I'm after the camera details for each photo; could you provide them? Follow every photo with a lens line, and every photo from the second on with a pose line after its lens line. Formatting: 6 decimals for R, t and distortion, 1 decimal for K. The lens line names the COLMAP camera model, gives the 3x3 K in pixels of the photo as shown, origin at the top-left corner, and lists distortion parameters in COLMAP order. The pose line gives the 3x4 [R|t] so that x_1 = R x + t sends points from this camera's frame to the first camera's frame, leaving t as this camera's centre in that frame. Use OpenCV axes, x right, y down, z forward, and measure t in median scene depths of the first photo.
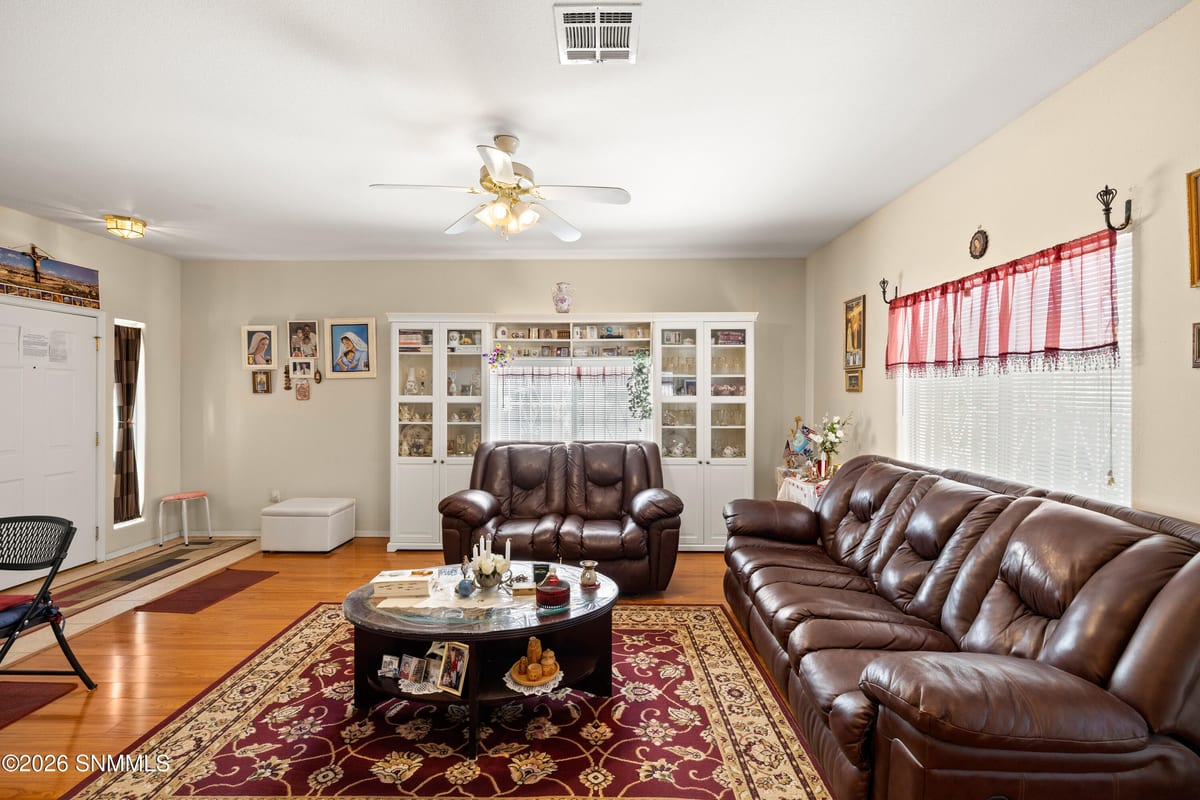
lens RADIAL K [[520.4, 0, 598.9], [0, 520.4, 397.9], [0, 0, 1]] dist [-0.000251, -0.000003]
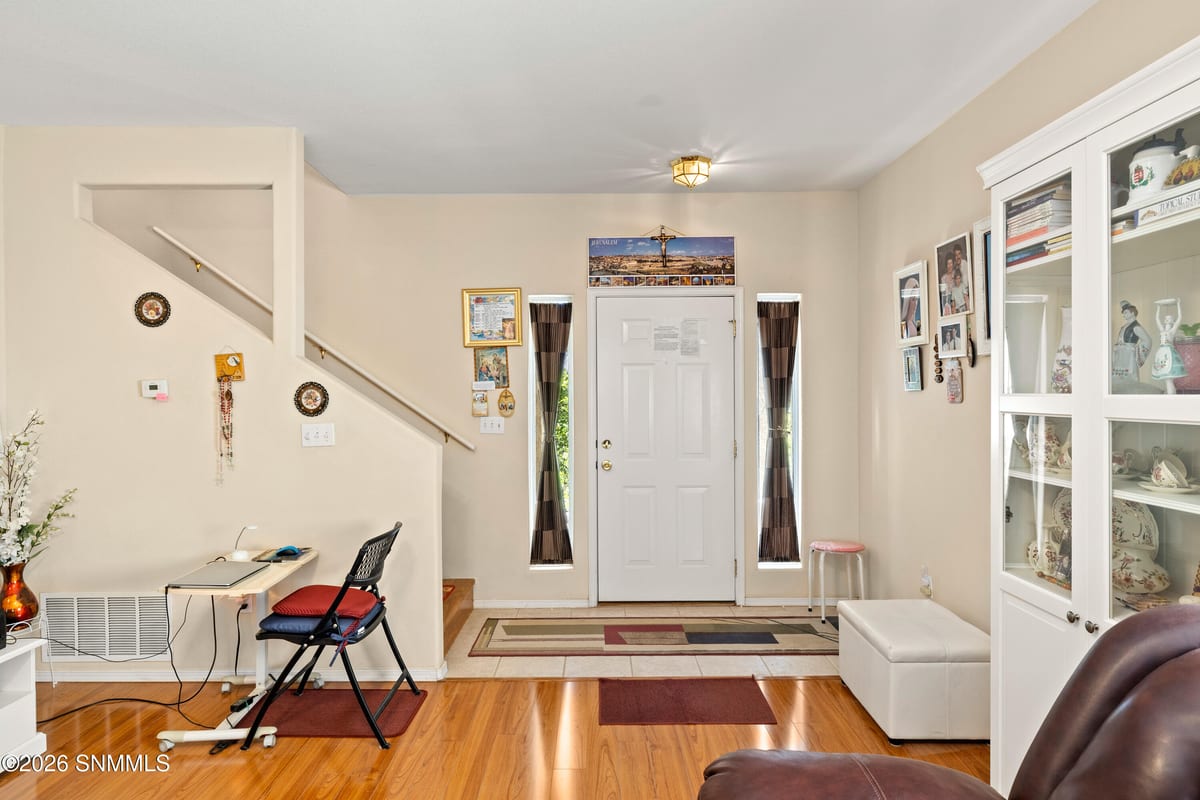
lens RADIAL K [[679.2, 0, 602.5], [0, 679.2, 399.4], [0, 0, 1]] dist [0.001331, 0.000428]
pose [[0.011621, 0.006487, -0.999911, 0.072826], [-0.000540, 0.999979, 0.006481, -0.003726], [0.999932, 0.000465, 0.011624, 0.816361]]
